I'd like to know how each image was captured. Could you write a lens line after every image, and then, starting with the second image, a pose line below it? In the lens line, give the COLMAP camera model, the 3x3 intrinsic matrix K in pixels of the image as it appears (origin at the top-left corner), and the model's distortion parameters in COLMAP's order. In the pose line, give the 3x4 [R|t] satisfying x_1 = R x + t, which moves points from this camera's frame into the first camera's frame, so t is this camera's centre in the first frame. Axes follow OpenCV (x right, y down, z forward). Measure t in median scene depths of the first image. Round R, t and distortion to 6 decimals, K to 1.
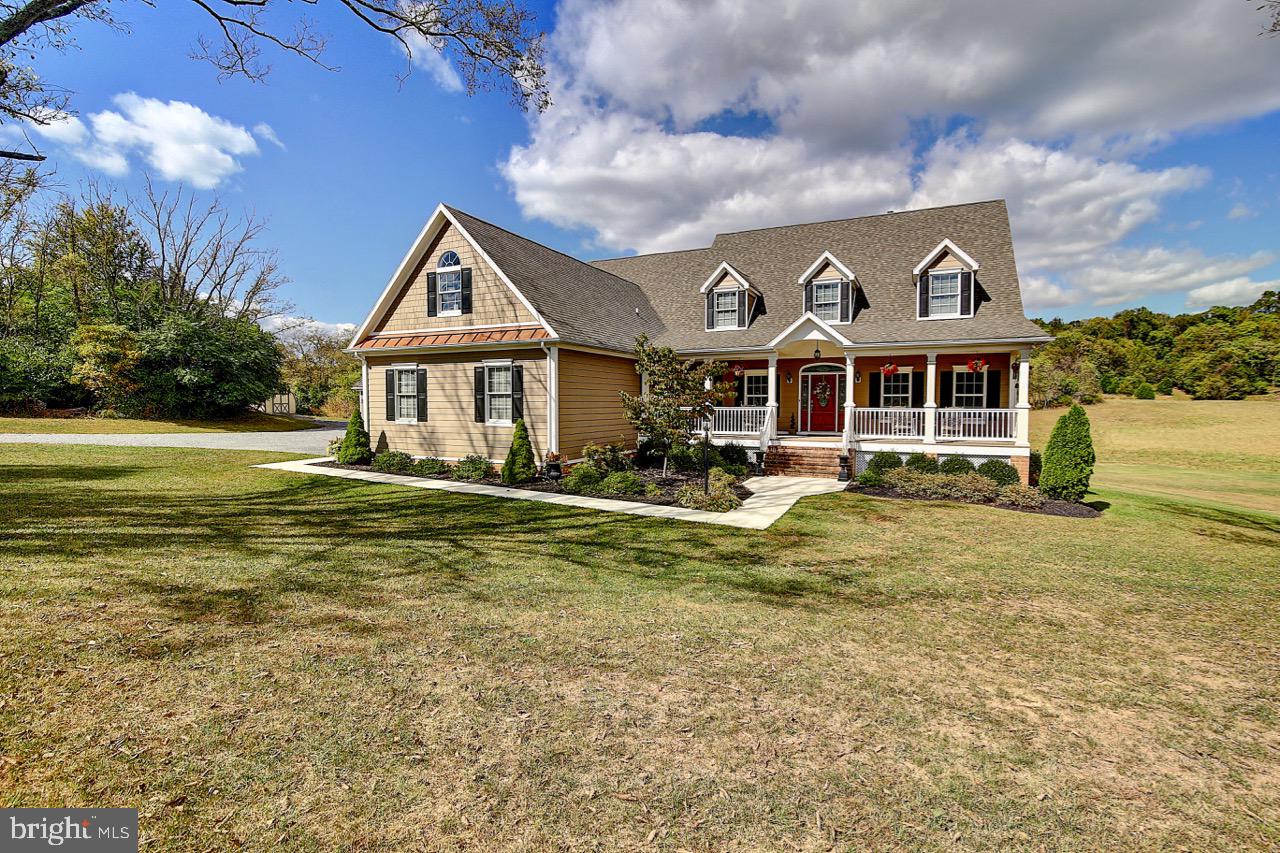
lens RADIAL K [[584.3, 0, 640.0], [0, 584.3, 426.5], [0, 0, 1]] dist [-0.017829, -0.000262]
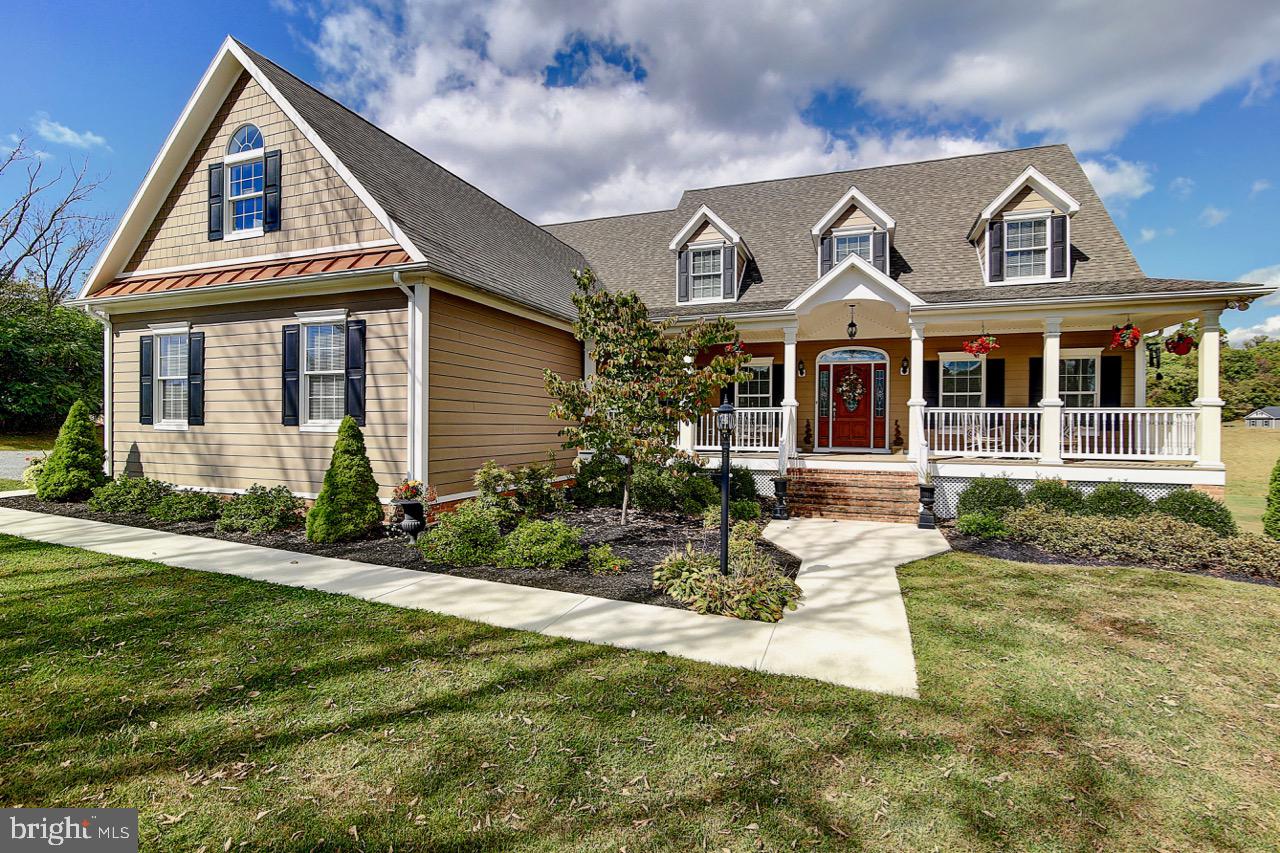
lens RADIAL K [[584.3, 0, 640.0], [0, 584.3, 426.5], [0, 0, 1]] dist [-0.017829, -0.000262]
pose [[0.995272, 0.007116, 0.096865, 0.002414], [-0.003111, 0.999136, -0.041433, 0.015278], [-0.097076, 0.040936, 0.994435, 0.412839]]
